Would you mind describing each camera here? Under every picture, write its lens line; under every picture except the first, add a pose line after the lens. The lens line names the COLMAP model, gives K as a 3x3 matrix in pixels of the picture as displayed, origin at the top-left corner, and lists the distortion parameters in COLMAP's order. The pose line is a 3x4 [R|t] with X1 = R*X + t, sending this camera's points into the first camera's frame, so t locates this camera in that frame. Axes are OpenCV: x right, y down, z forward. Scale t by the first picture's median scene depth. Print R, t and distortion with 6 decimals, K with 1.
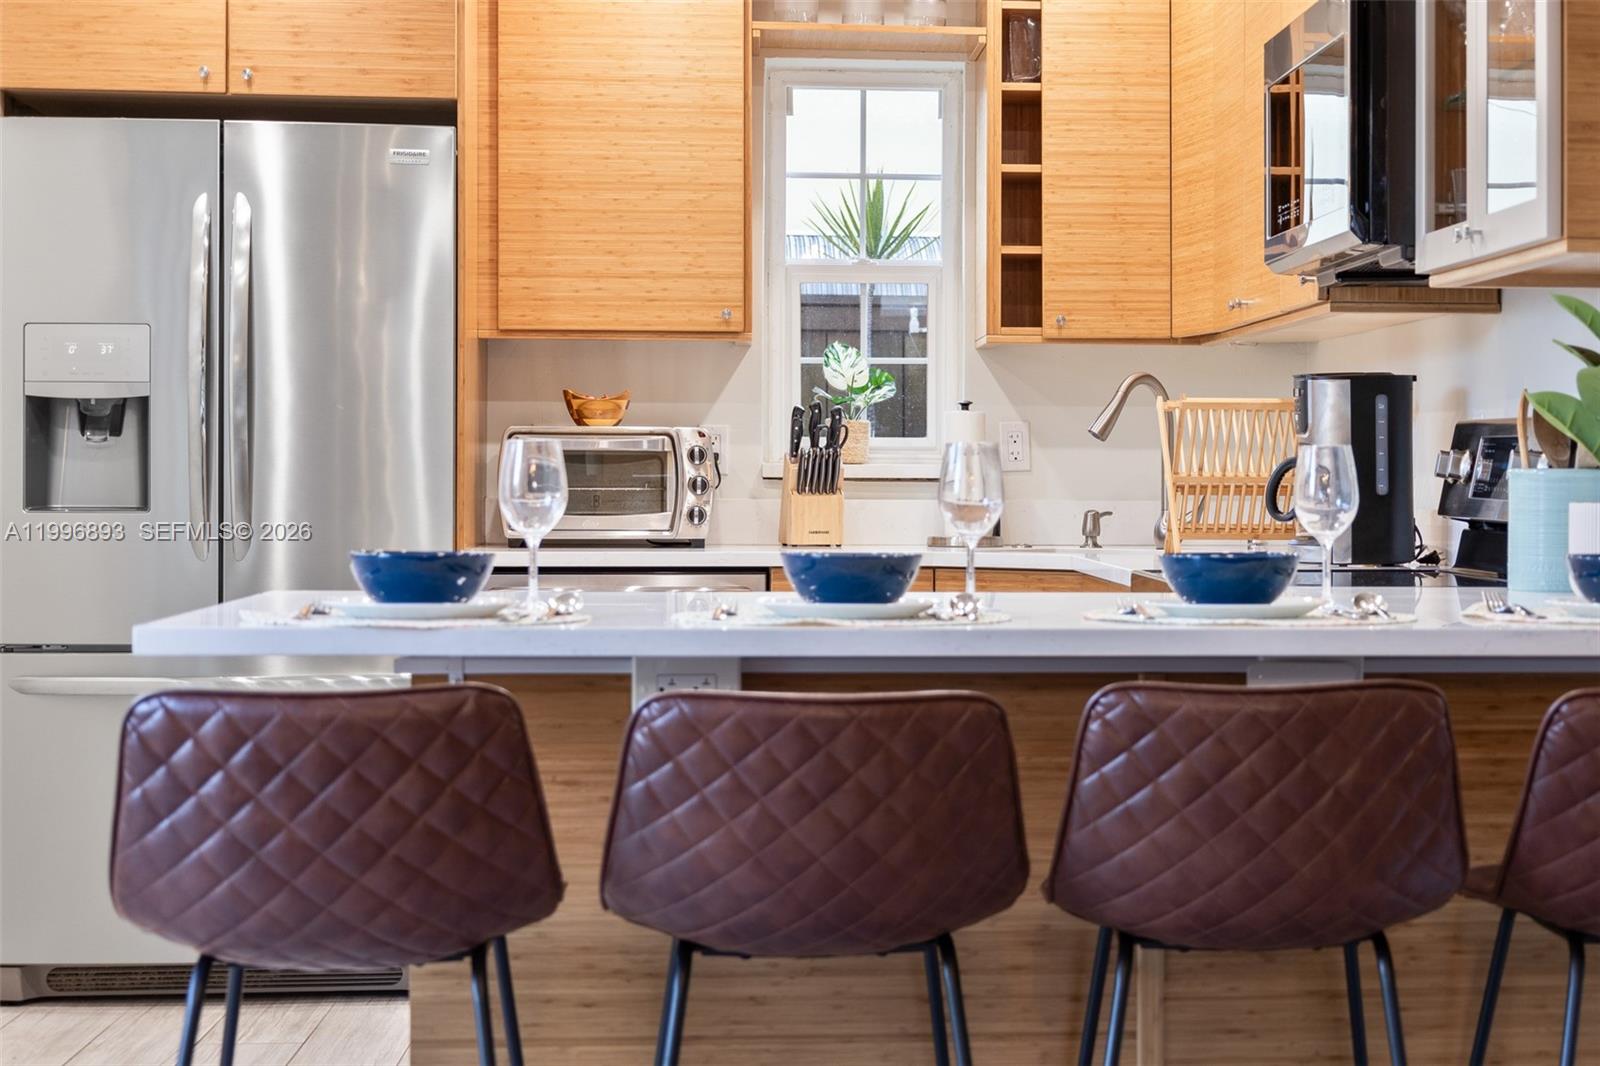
lens RADIAL K [[2991.5, 0, 907.2], [0, 2991.5, 489.5], [0, 0, 1]] dist [0.051039, 0.000000]
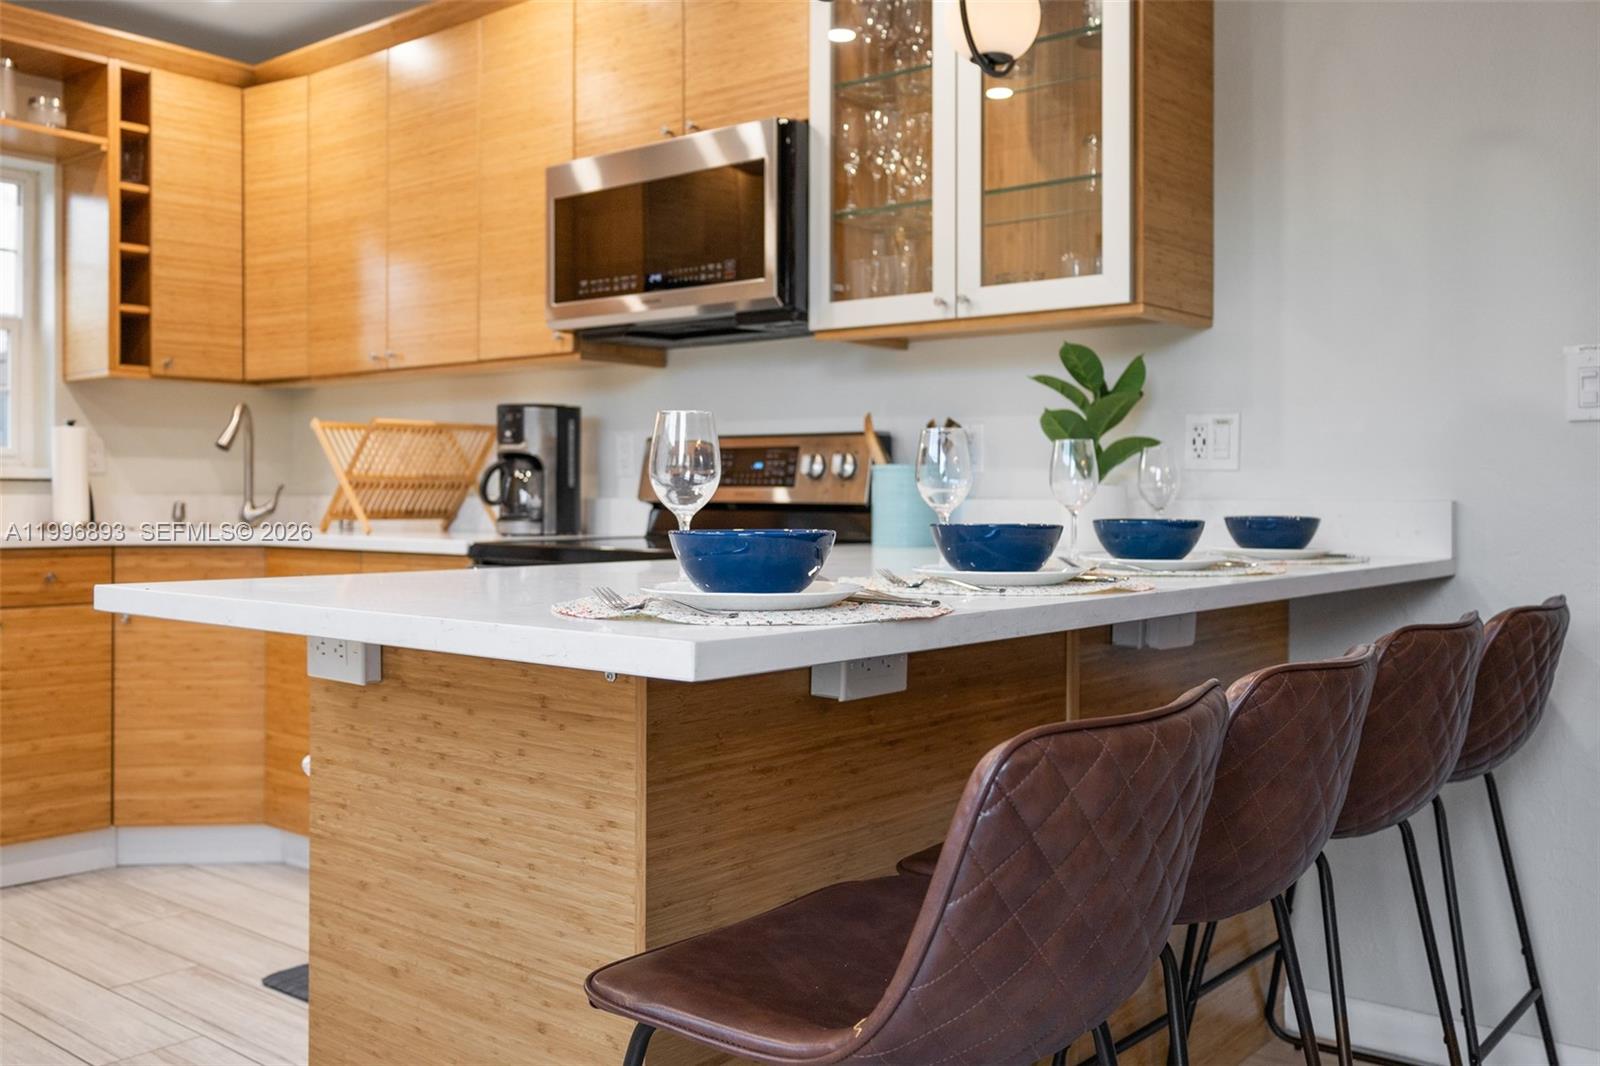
lens RADIAL K [[1448.4, 0, 766.3], [0, 1448.4, 495.2], [0, 0, 1]] dist [0.008592, 0.000000]
pose [[0.710285, -0.000539, 0.703914, -0.295415], [0.002197, 0.999997, -0.001452, 0.007325], [-0.703911, 0.002578, 0.710284, 0.451775]]
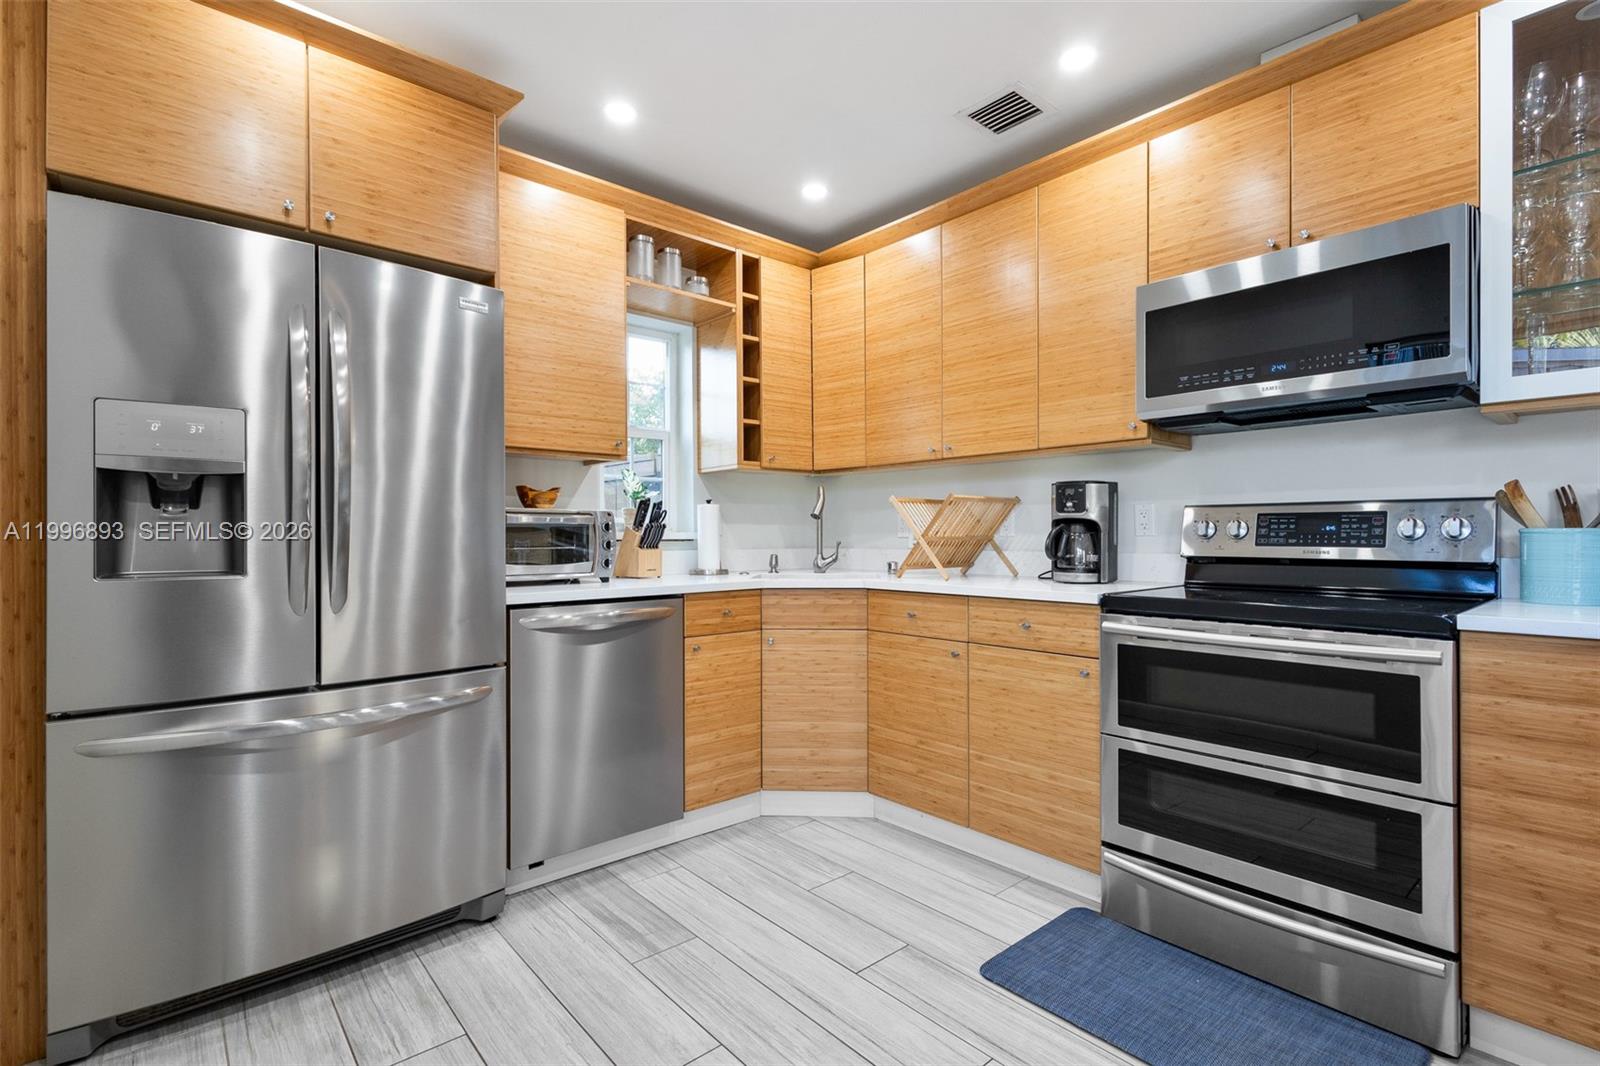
lens RADIAL K [[741.7, 0, 768.4], [0, 741.7, 533.7], [0, 0, 1]] dist [0.016697, -0.003861]
pose [[0.813305, -0.005150, 0.581815, -0.315243], [0.009427, 0.999946, -0.004327, -0.006545], [-0.581761, 0.009004, 0.813310, 0.808544]]
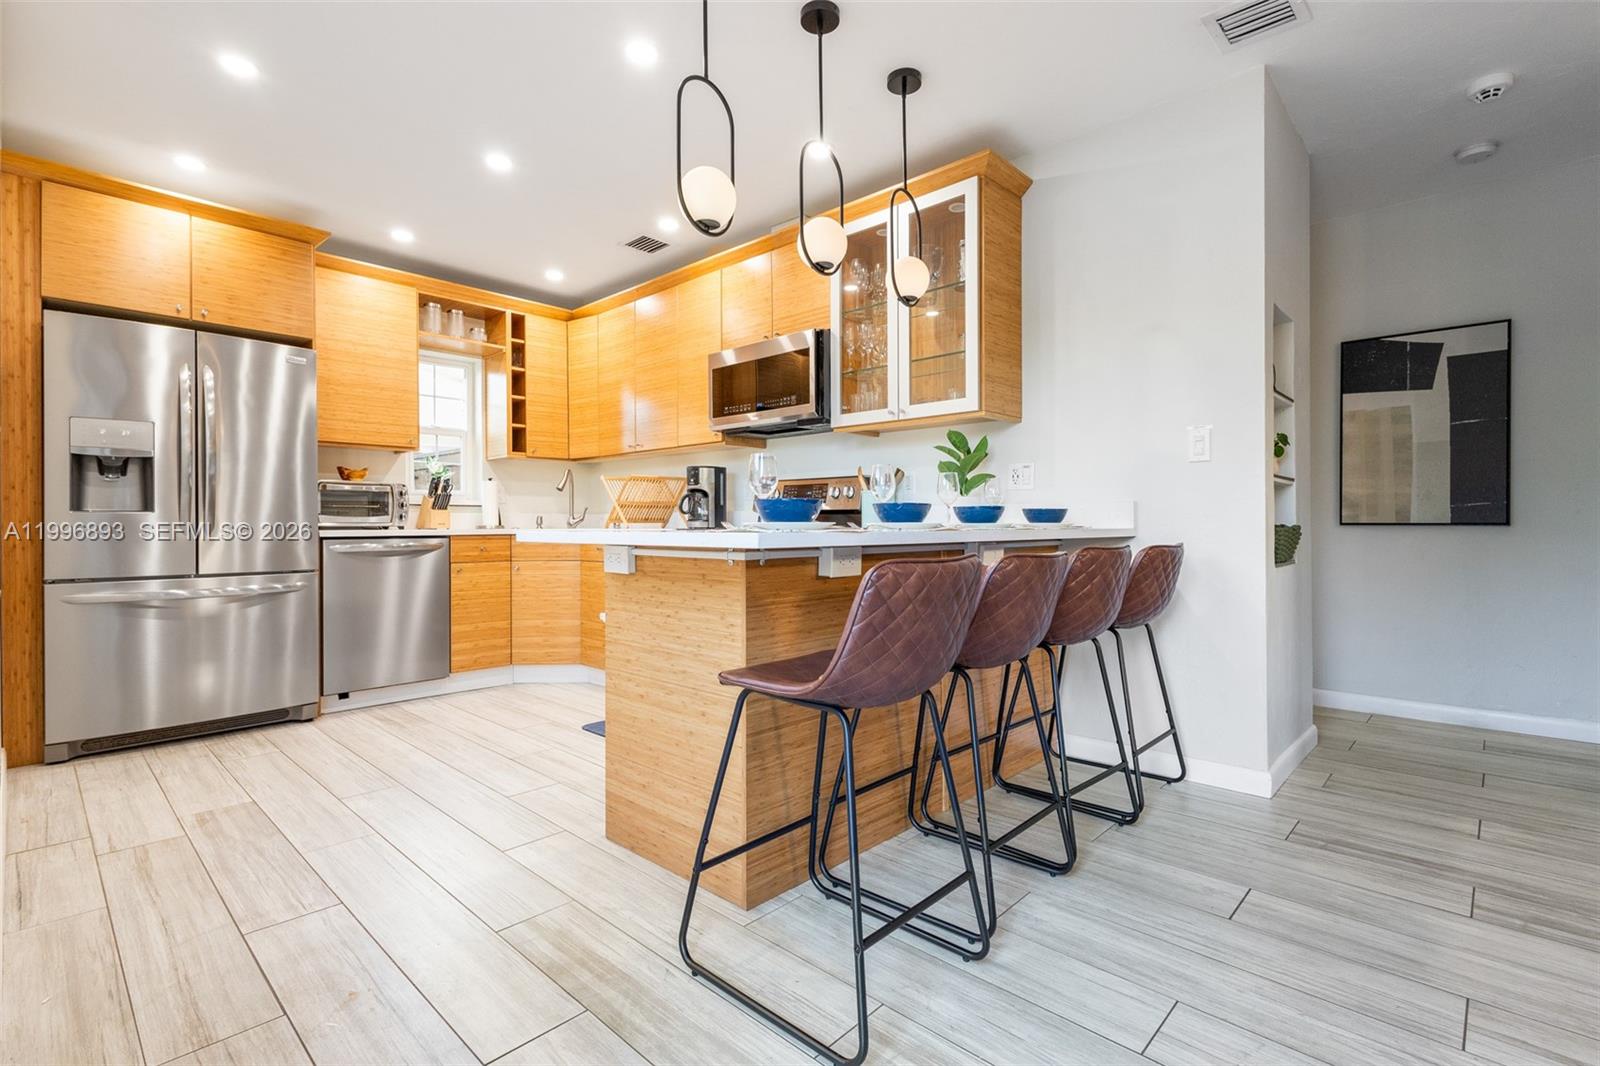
lens RADIAL K [[741.7, 0, 777.5], [0, 741.7, 524.5], [0, 0, 1]] dist [0.016697, -0.003861]
pose [[0.754944, -0.006545, 0.655756, -0.328415], [0.009721, 0.999952, -0.001212, 0.025404], [-0.655717, 0.007289, 0.754972, 0.397992]]
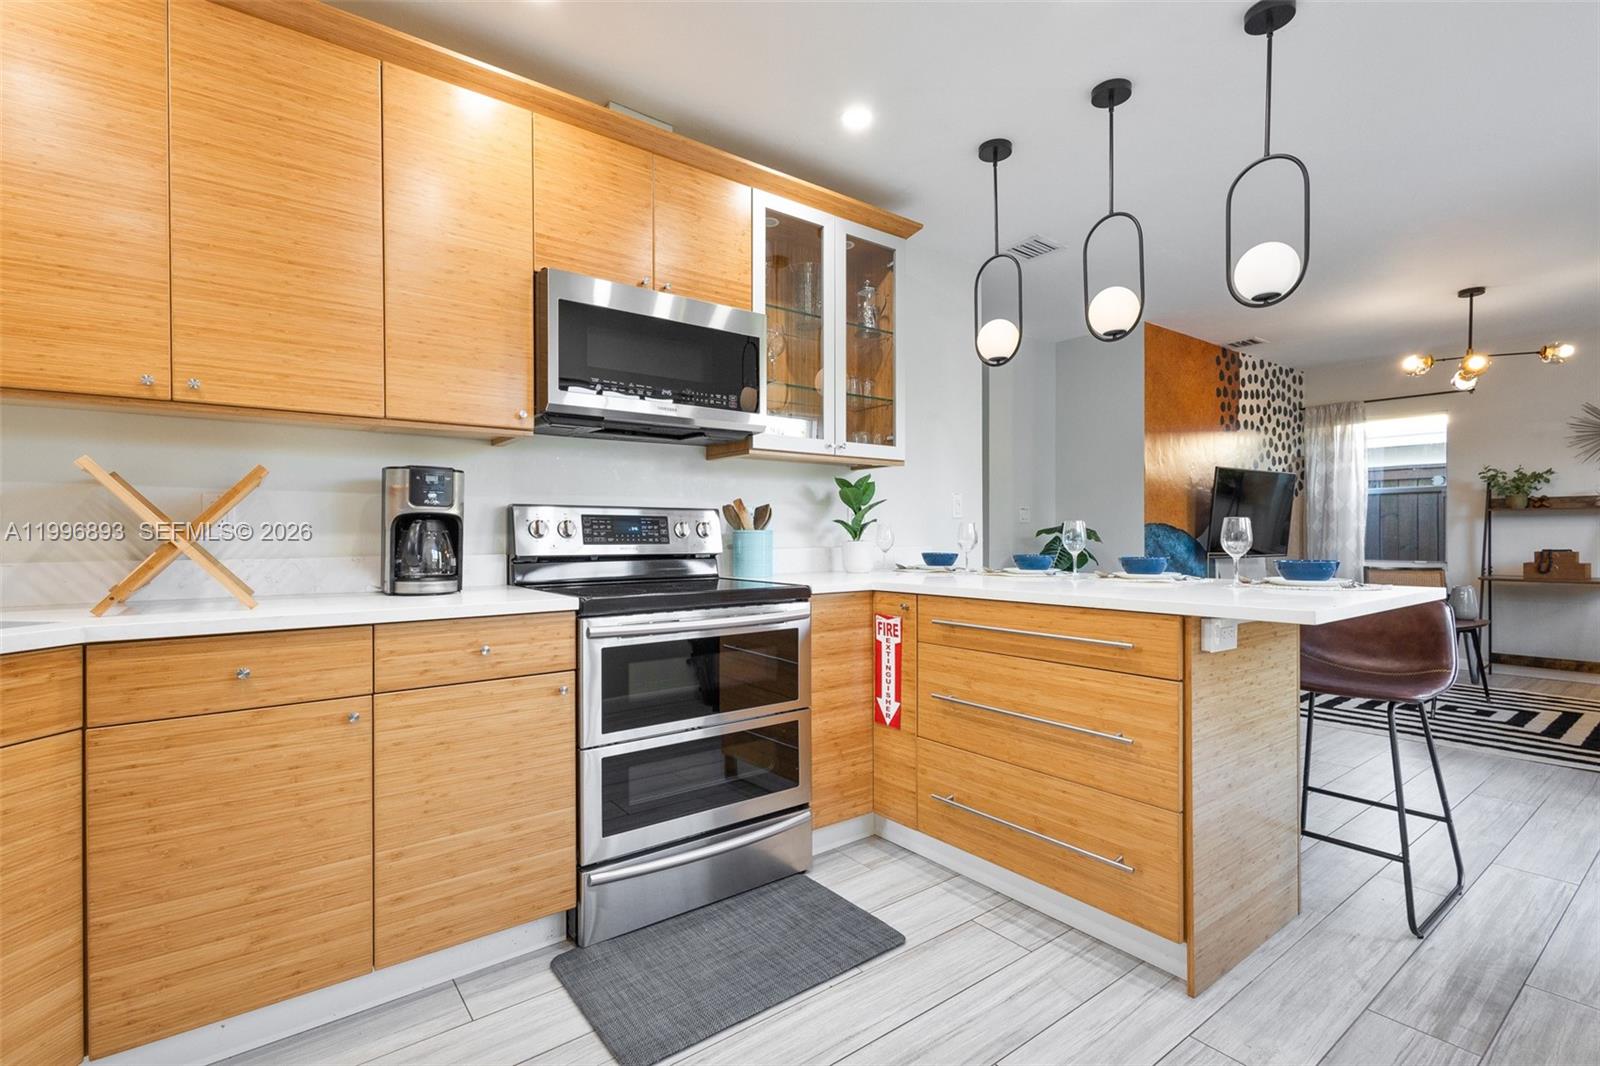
lens RADIAL K [[741.7, 0, 817.7], [0, 741.7, 540.1], [0, 0, 1]] dist [0.016697, -0.003861]
pose [[-0.551313, -0.008562, 0.834255, -0.305557], [0.005572, 0.999887, 0.013944, -0.007179], [-0.834280, 0.012336, -0.551203, 1.158604]]
